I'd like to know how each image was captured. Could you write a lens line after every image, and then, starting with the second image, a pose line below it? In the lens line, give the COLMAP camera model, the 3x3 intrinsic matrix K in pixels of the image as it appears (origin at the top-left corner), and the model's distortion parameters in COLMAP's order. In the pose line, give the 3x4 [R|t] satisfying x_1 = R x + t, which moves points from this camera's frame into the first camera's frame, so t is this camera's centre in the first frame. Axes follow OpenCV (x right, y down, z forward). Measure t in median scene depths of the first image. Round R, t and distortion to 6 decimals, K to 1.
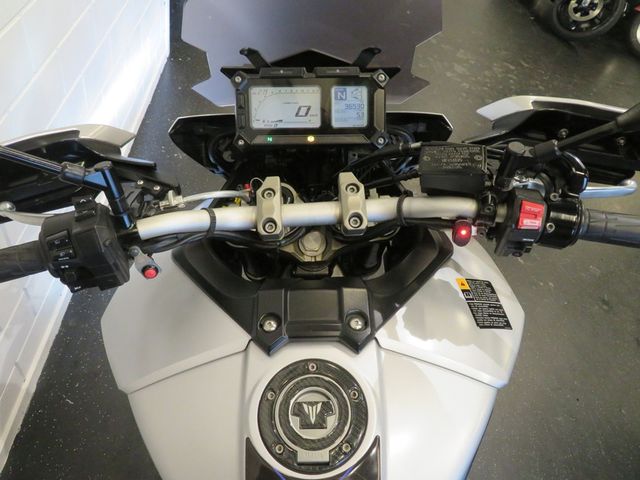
lens RADIAL K [[453.8, 0, 320.0], [0, 453.8, 240.0], [0, 0, 1]] dist [-0.004864, 0.000815]
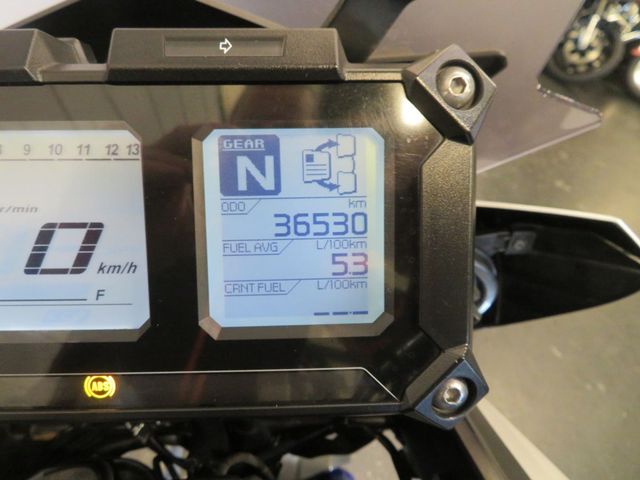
lens RADIAL K [[453.8, 0, 320.0], [0, 453.8, 240.0], [0, 0, 1]] dist [-0.004864, 0.000815]
pose [[0.999681, 0.000725, 0.025252, 0.070762], [0.001435, 0.996346, -0.085396, -0.270937], [-0.025222, 0.085405, 0.996027, 0.799323]]
